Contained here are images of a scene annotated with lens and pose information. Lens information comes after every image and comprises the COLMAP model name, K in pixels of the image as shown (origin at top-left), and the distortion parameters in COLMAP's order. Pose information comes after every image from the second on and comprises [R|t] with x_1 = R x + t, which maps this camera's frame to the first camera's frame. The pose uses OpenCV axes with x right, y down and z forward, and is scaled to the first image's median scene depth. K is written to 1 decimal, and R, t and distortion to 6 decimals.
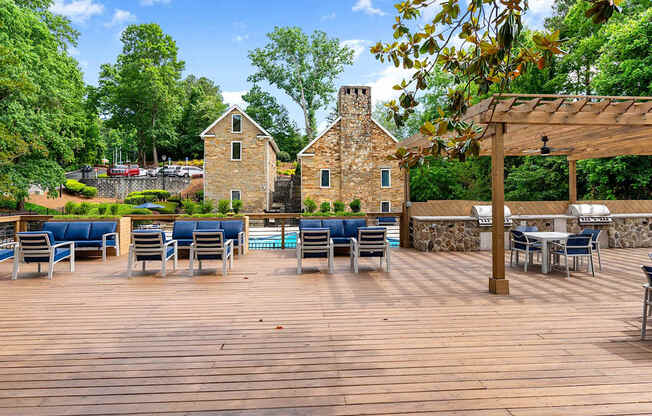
lens RADIAL K [[401.9, 0, 311.9], [0, 401.9, 184.9], [0, 0, 1]] dist [-0.004595, 0.000081]
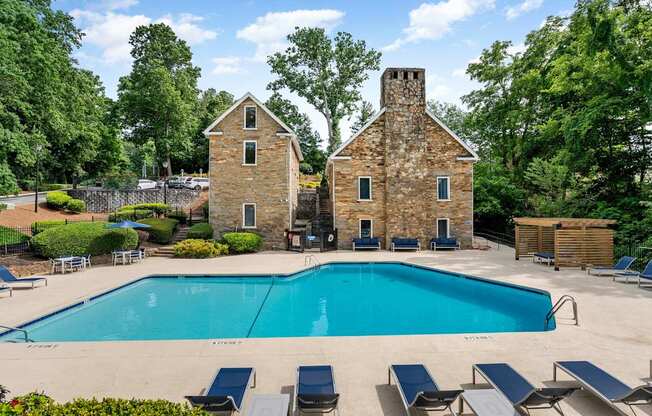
lens RADIAL K [[325.3, 0, 309.1], [0, 325.3, 207.7], [0, 0, 1]] dist [0.000134, 0.000111]
pose [[0.999212, 0.001763, -0.039654, -0.033559], [-0.000990, 0.999809, 0.019514, 0.005607], [0.039681, -0.019459, 0.999023, 0.255474]]
